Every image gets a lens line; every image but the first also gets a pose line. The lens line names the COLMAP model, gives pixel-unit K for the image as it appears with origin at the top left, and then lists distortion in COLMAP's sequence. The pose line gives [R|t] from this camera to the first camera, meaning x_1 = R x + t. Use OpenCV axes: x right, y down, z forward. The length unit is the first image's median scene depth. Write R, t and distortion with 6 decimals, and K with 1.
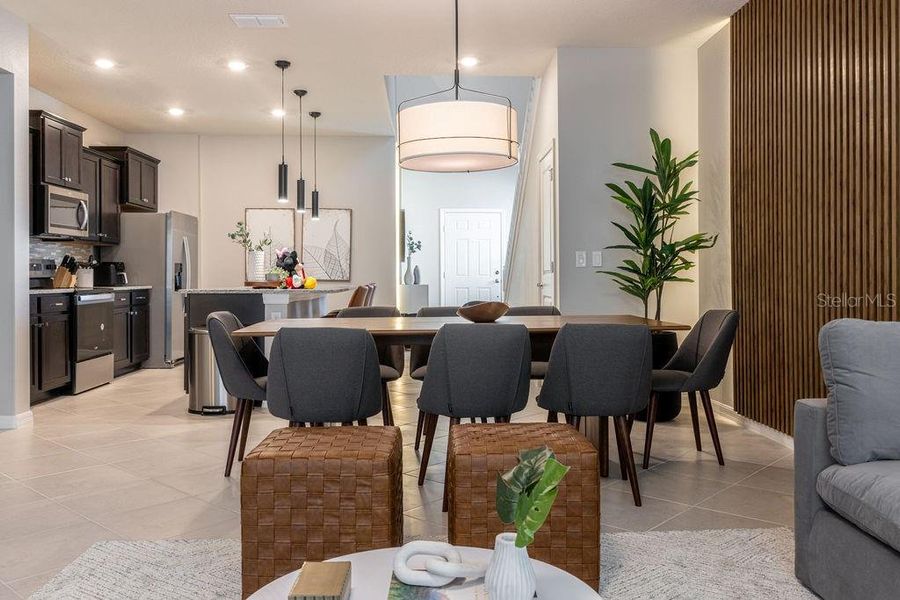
lens RADIAL K [[721.1, 0, 471.5], [0, 721.1, 296.8], [0, 0, 1]] dist [-0.003775, 0.005871]
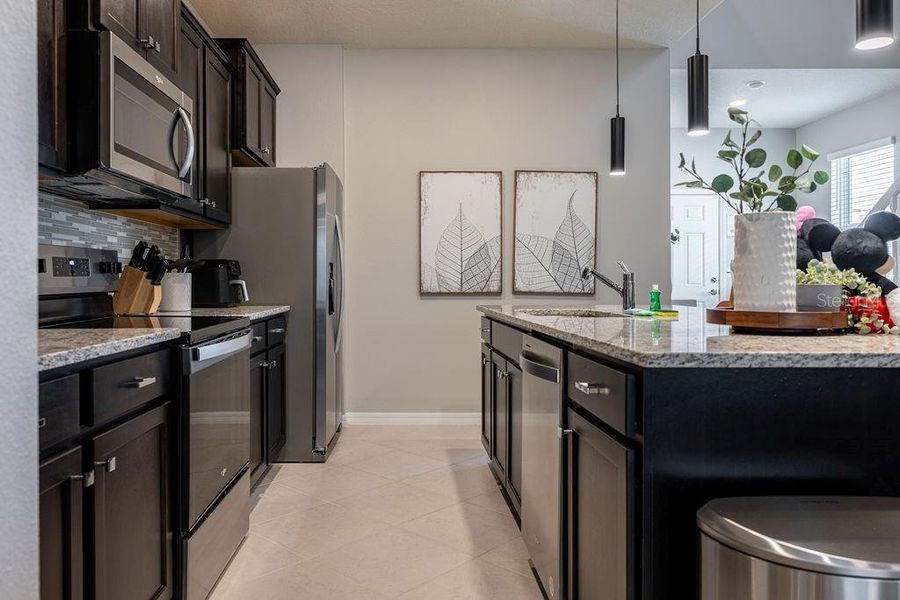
lens RADIAL K [[657.2, 0, 421.6], [0, 657.2, 296.3], [0, 0, 1]] dist [0.045771, -0.001789]
pose [[0.998224, 0.002615, -0.059514, -0.337819], [-0.003056, 0.999969, -0.007315, -0.019807], [0.059493, 0.007484, 0.998201, 0.557092]]
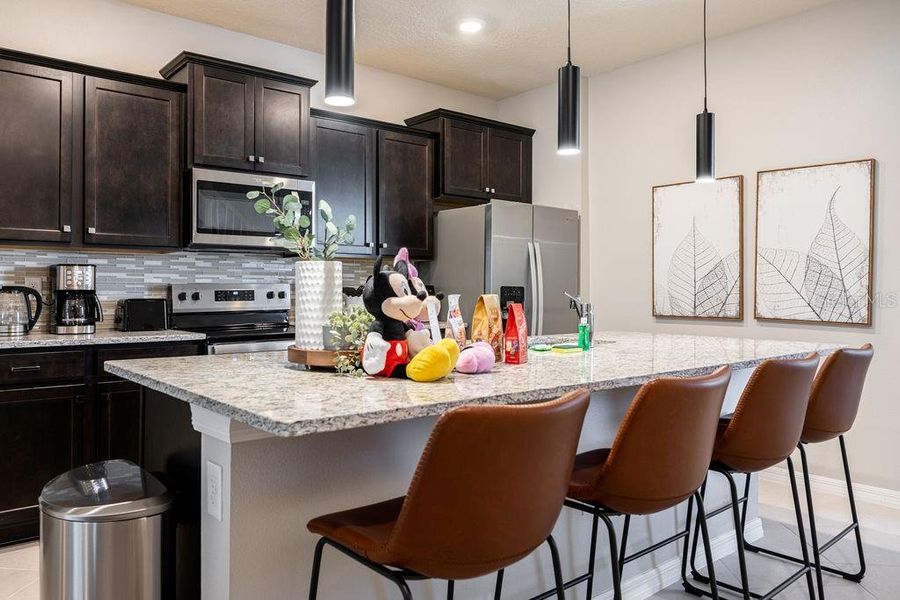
lens RADIAL K [[643.7, 0, 427.6], [0, 643.7, 297.5], [0, 0, 1]] dist [0.005395, 0.004511]
pose [[0.577956, 0.014047, -0.815947, -0.006194], [-0.027875, 0.999608, -0.002536, -0.037340], [0.815592, 0.024210, 0.578121, 0.688232]]
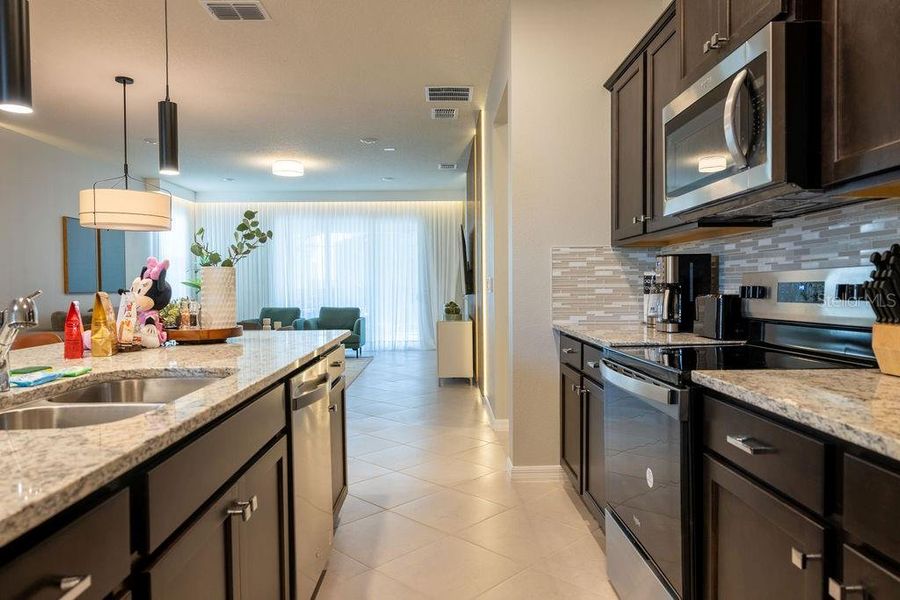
lens RADIAL K [[721.1, 0, 471.5], [0, 721.1, 296.8], [0, 0, 1]] dist [-0.003775, 0.005871]
pose [[-0.999243, 0.013131, 0.036608, -0.391610], [0.014858, 0.998770, 0.047298, -0.050544], [-0.035942, 0.047806, -0.998210, 1.178672]]
